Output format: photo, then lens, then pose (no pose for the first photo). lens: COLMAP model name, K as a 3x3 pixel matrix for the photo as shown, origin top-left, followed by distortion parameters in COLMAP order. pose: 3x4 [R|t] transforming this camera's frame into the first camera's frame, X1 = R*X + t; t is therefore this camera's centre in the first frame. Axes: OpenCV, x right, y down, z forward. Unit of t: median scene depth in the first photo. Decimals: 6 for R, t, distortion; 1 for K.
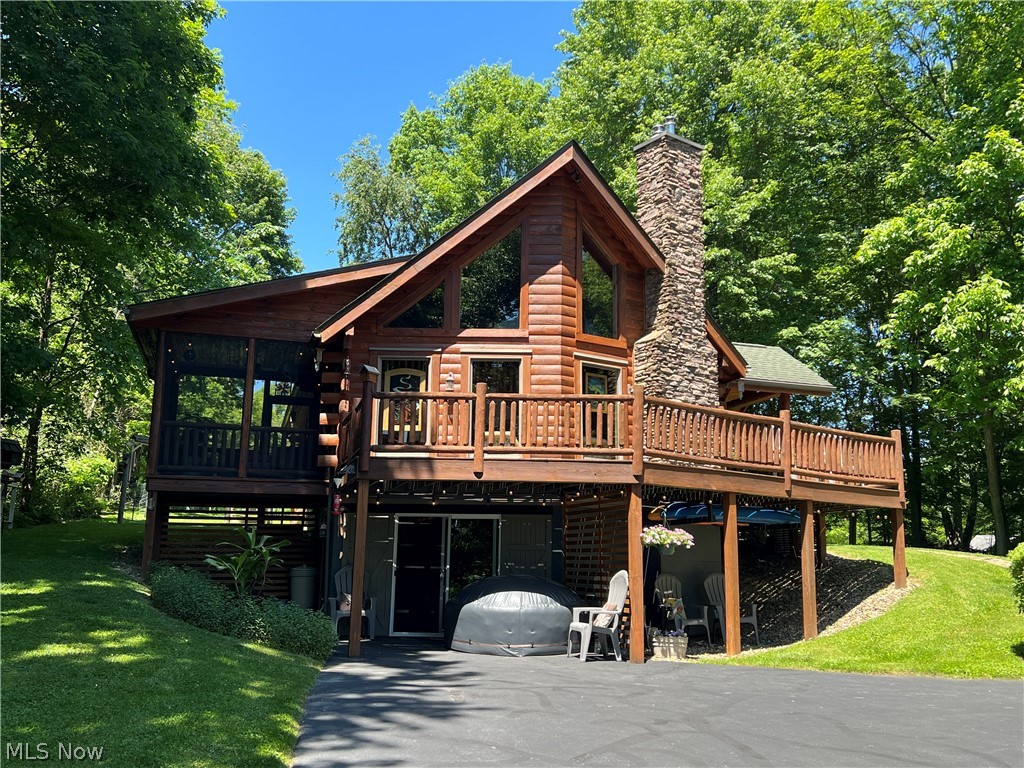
lens RADIAL K [[890.5, 0, 506.0], [0, 890.5, 388.5], [0, 0, 1]] dist [0.099875, -0.145905]
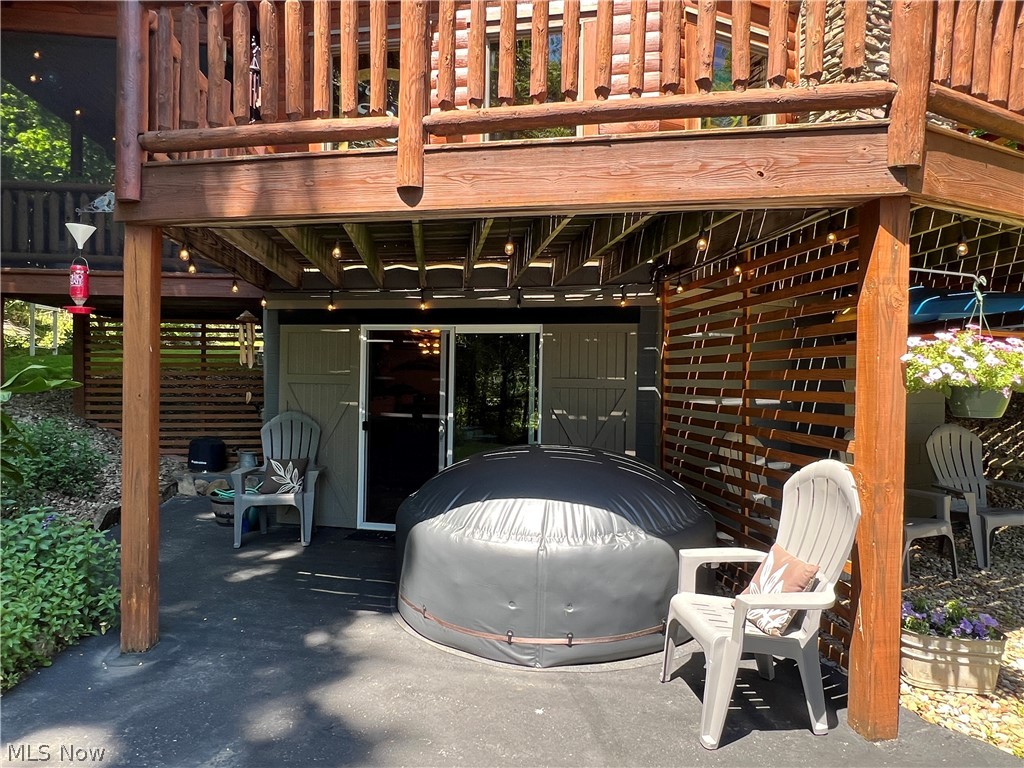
lens RADIAL K [[644.1, 0, 512.0], [0, 644.1, 384.0], [0, 0, 1]] dist [-0.002684, -0.000680]
pose [[0.985580, -0.000387, -0.169208, 0.039797], [0.034167, 0.979854, 0.196770, 0.093584], [0.165723, -0.199714, 0.965738, 0.574467]]
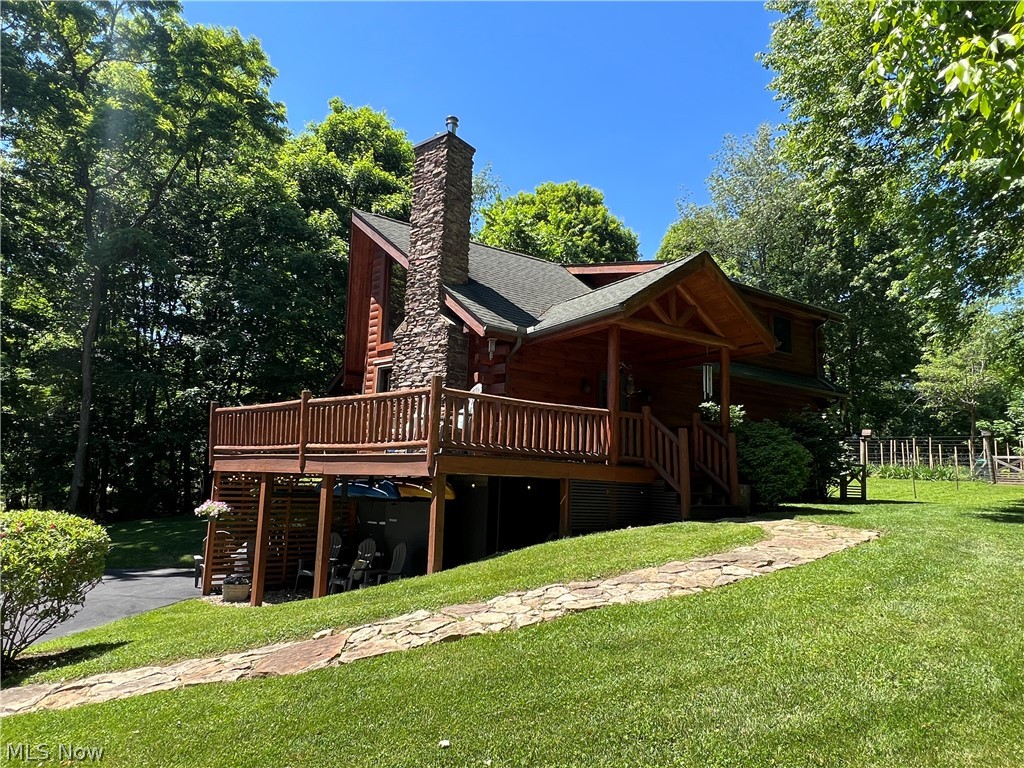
lens RADIAL K [[616.7, 0, 513.5], [0, 616.7, 380.7], [0, 0, 1]] dist [0.000022, -0.000201]
pose [[0.280184, -0.166249, -0.945441, 0.956532], [0.164325, 0.978658, -0.123392, 0.127571], [0.945777, -0.120787, 0.301523, 0.904555]]
